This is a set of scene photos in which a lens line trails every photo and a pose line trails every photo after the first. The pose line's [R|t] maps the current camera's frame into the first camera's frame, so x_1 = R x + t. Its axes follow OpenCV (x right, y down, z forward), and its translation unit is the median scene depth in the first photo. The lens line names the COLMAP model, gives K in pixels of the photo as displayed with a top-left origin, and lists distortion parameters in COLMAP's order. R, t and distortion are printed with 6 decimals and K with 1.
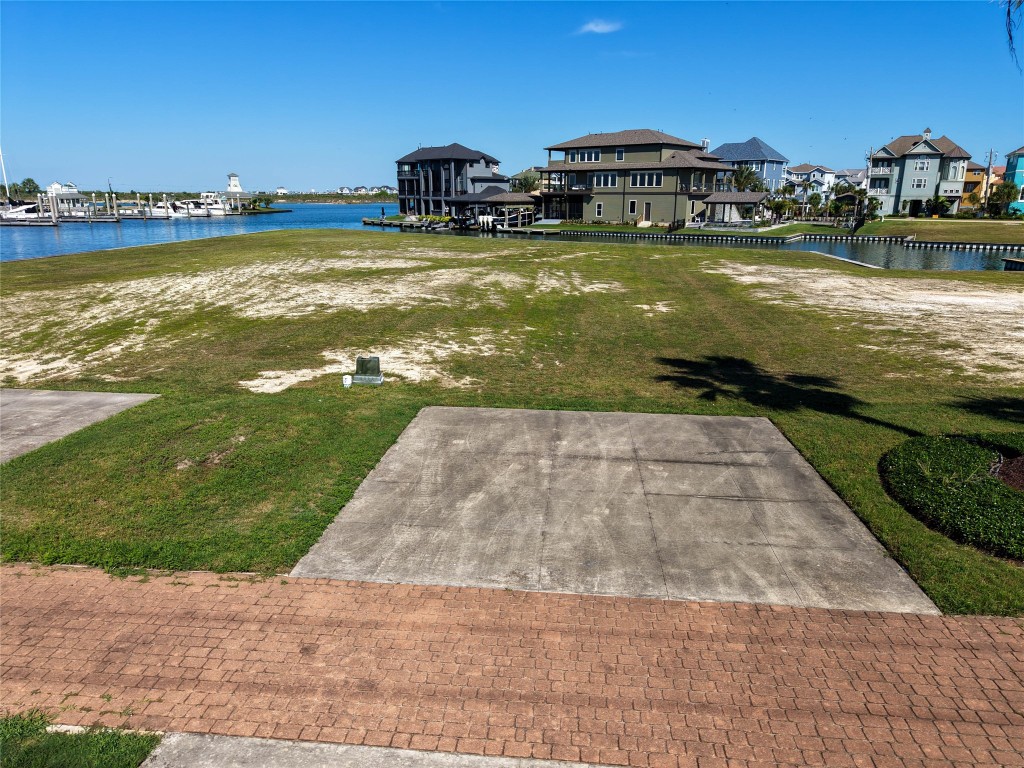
lens RADIAL K [[686.0, 0, 510.4], [0, 686.0, 382.3], [0, 0, 1]] dist [0.027650, -0.027665]
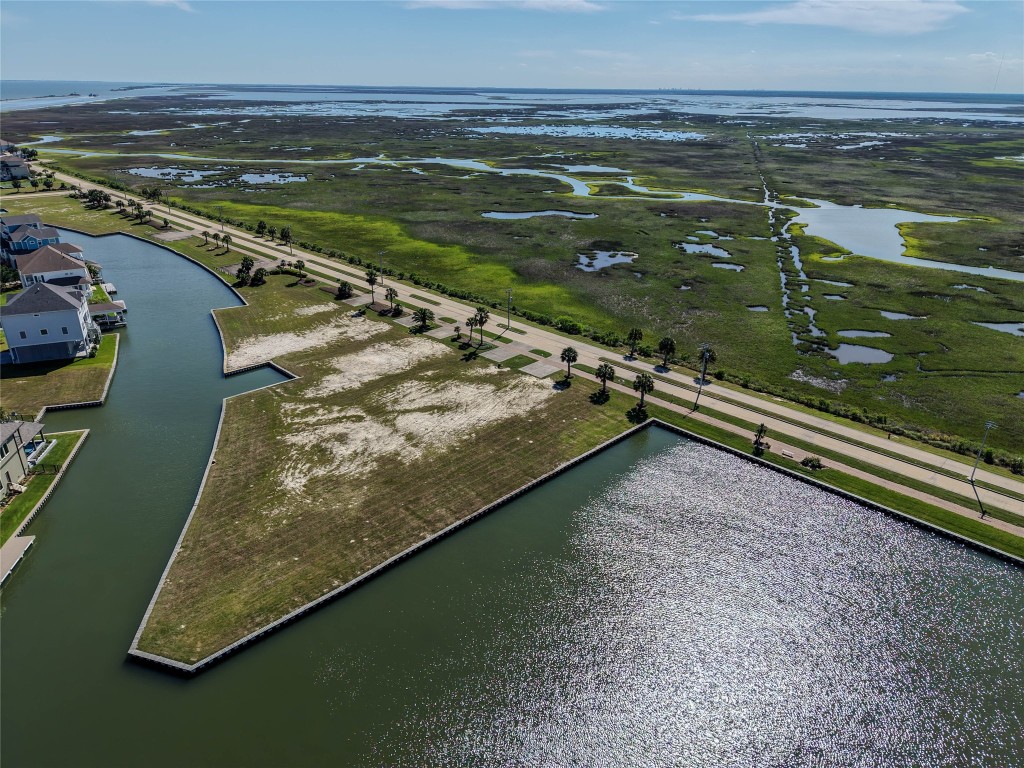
lens RADIAL K [[679.4, 0, 524.0], [0, 679.4, 383.3], [0, 0, 1]] dist [0.036362, -0.072655]
pose [[-0.784714, -0.256703, 0.564206, -0.743510], [0.147484, 0.806755, 0.572184, -0.654119], [-0.602057, 0.532212, -0.595212, 0.832855]]
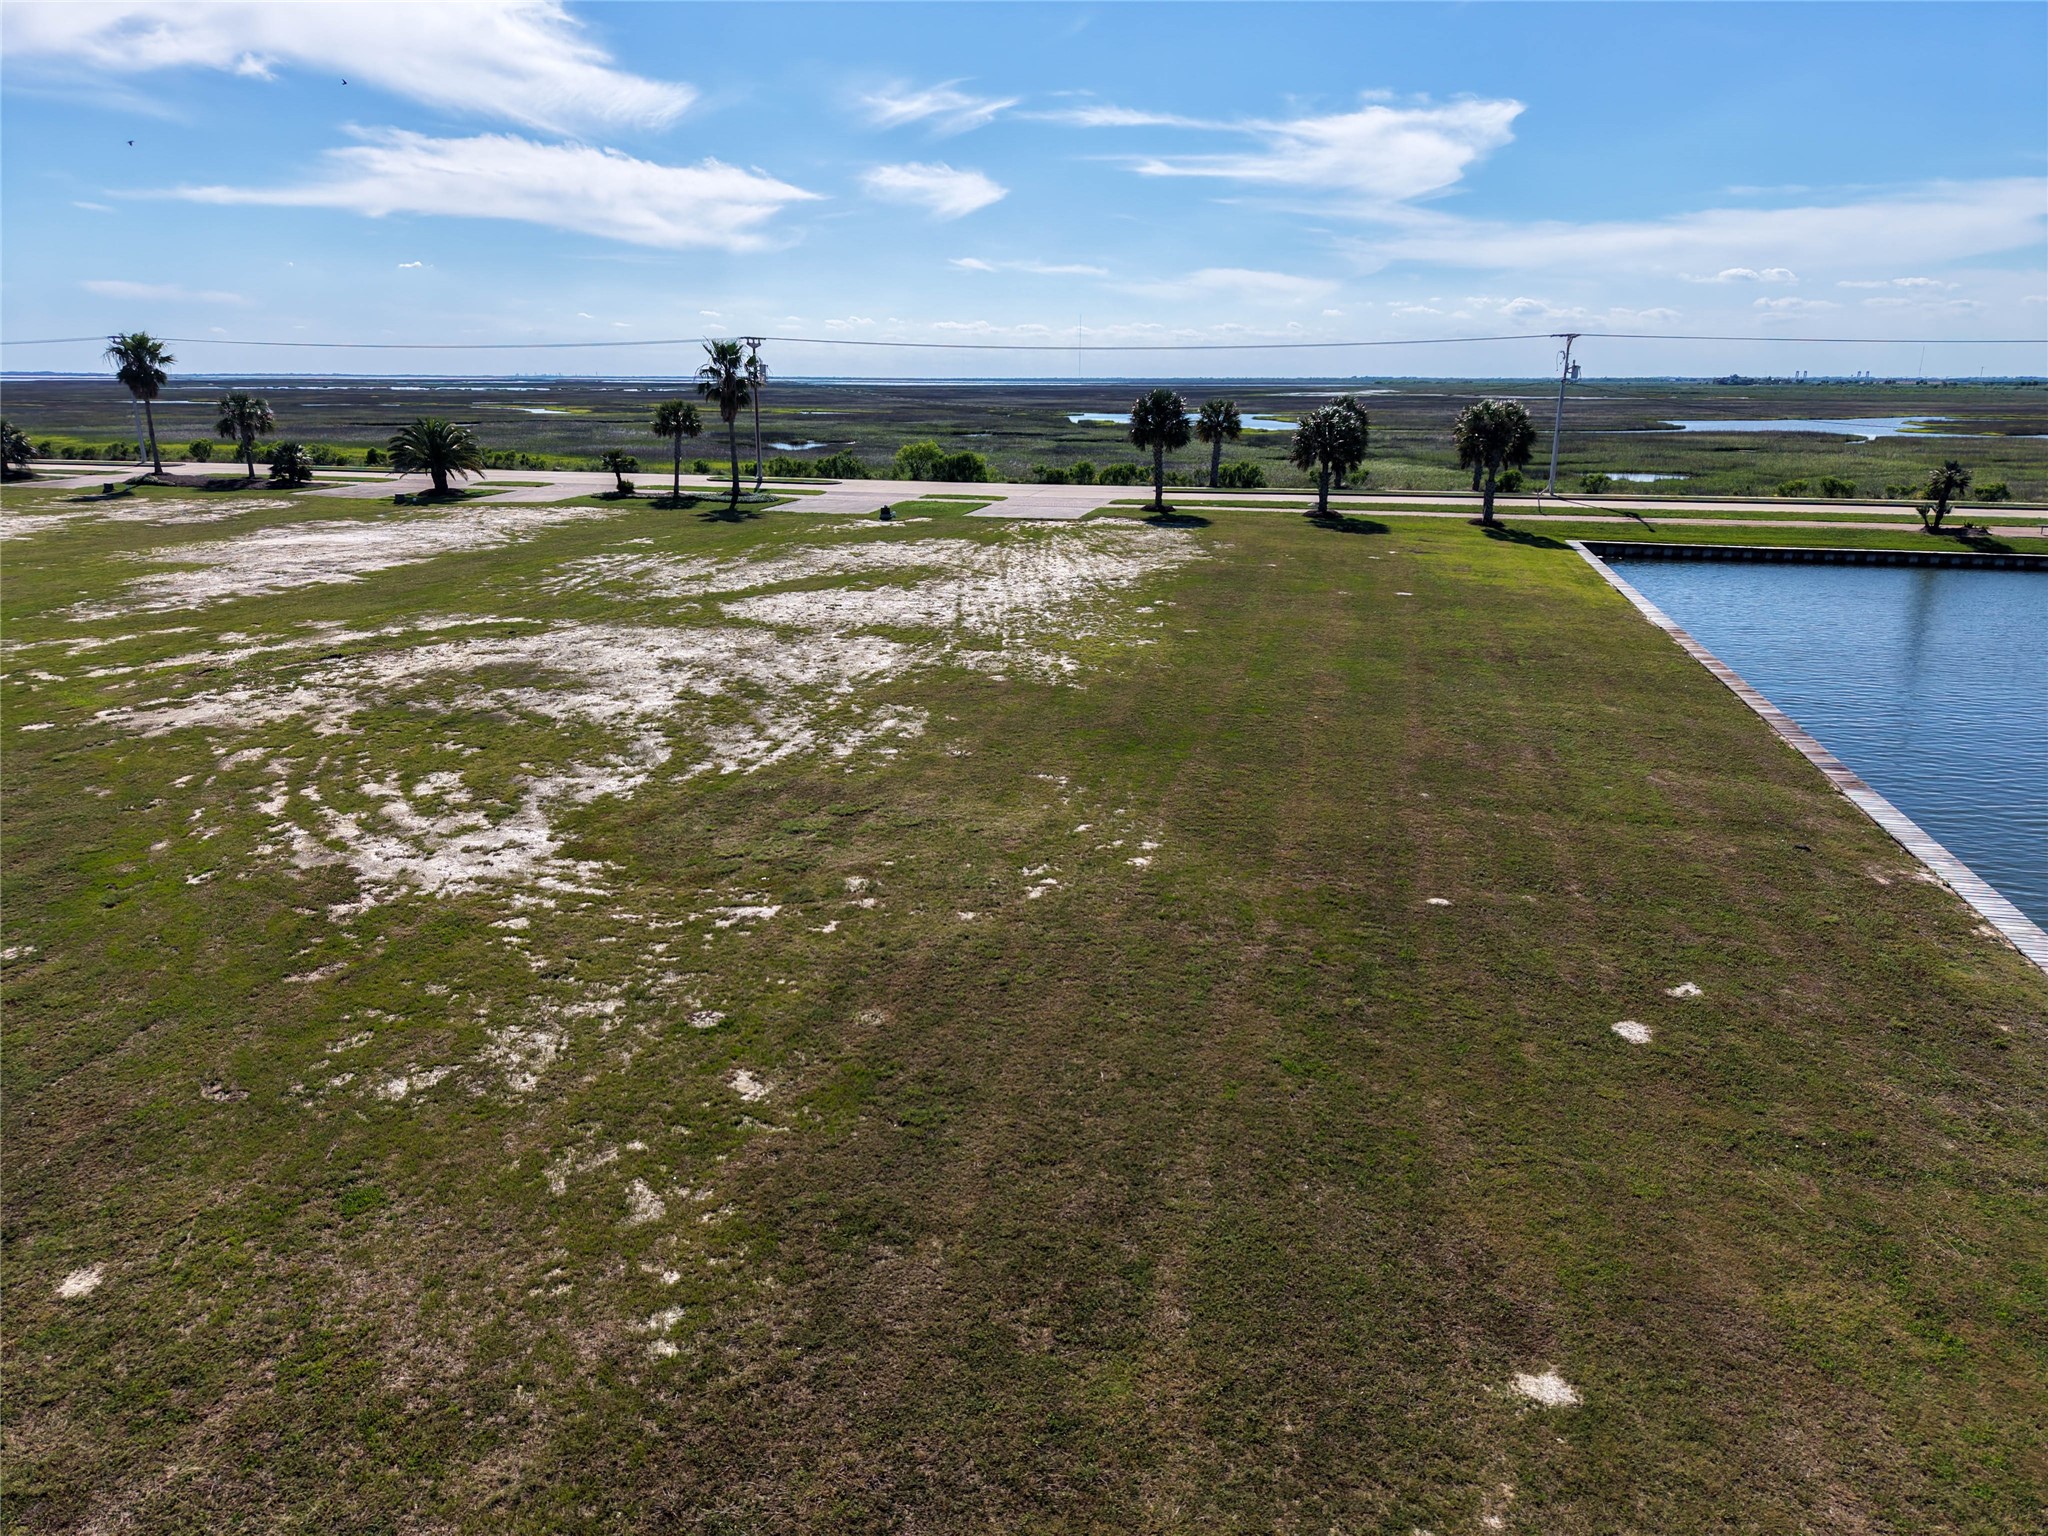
lens RADIAL K [[1378.1, 0, 1021.0], [0, 1378.1, 755.0], [0, 0, 1]] dist [0.024505, -0.020066]
pose [[-0.988093, -0.042274, 0.147938, -0.184465], [0.039098, 0.860962, 0.507164, -0.223353], [-0.148808, 0.506909, -0.849058, 0.712910]]
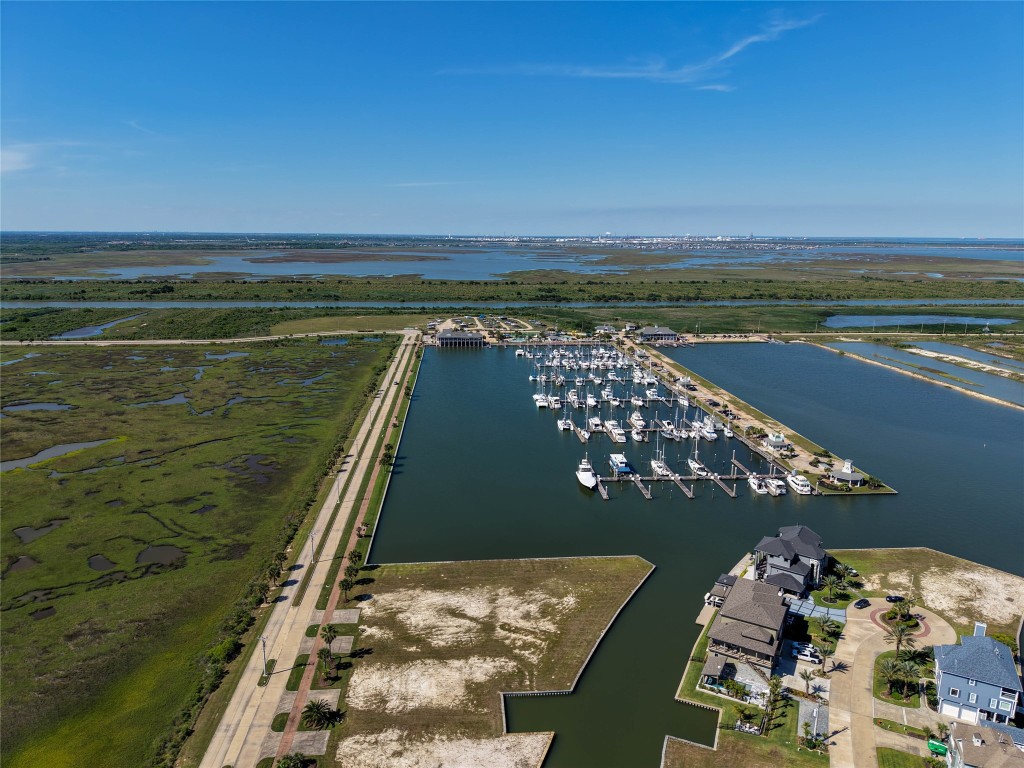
lens RADIAL K [[686.0, 0, 510.4], [0, 686.0, 382.3], [0, 0, 1]] dist [0.027650, -0.027665]
pose [[0.178588, 0.213557, -0.960469, 1.267274], [-0.264544, 0.950638, 0.162182, -0.791630], [0.947694, 0.225122, 0.226268, -0.014219]]
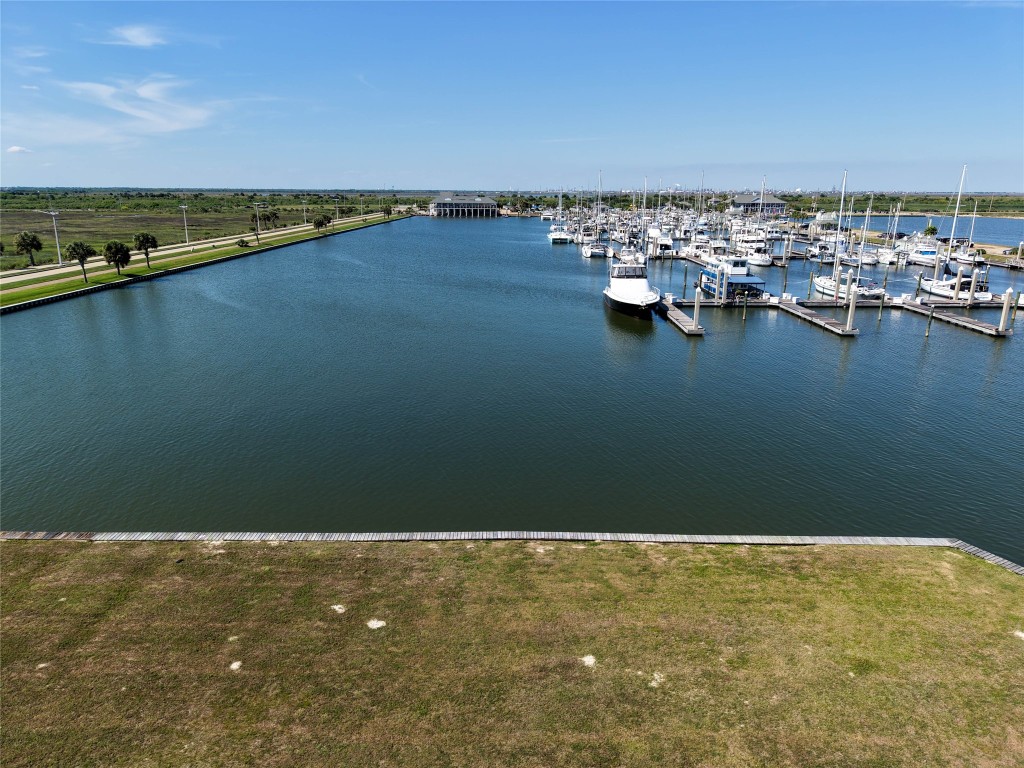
lens RADIAL K [[686.0, 0, 510.4], [0, 686.0, 382.3], [0, 0, 1]] dist [0.027650, -0.027665]
pose [[0.088869, 0.268958, -0.959043, -0.058907], [-0.271304, 0.932983, 0.236509, -0.241683], [0.958382, 0.239174, 0.155882, 0.587001]]
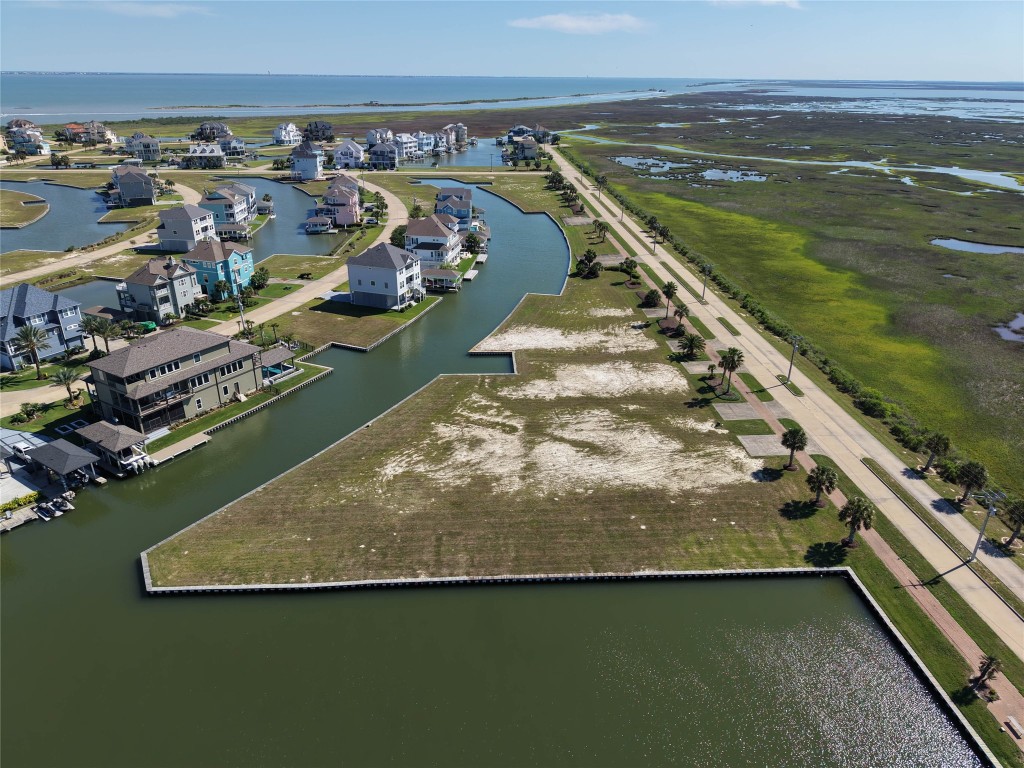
lens RADIAL K [[678.8, 0, 508.8], [0, 678.8, 380.3], [0, 0, 1]] dist [0.080876, -0.125069]
pose [[-0.151265, -0.398402, 0.904652, -0.825901], [0.253564, 0.868922, 0.425065, -0.537480], [-0.955418, 0.293685, -0.030417, 0.422524]]
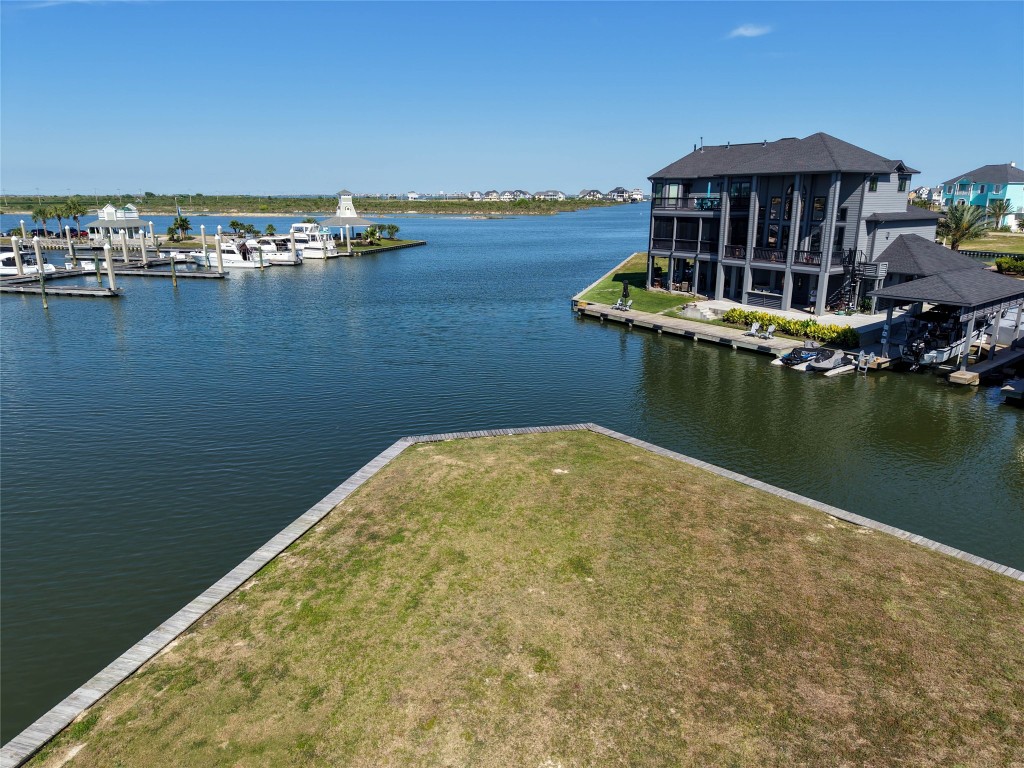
lens RADIAL K [[686.0, 0, 510.4], [0, 686.0, 382.3], [0, 0, 1]] dist [0.027650, -0.027665]
pose [[0.985064, 0.041578, -0.167091, -0.191568], [-0.041745, 0.999125, 0.002517, -0.195382], [0.167049, 0.004496, 0.985938, 0.573312]]
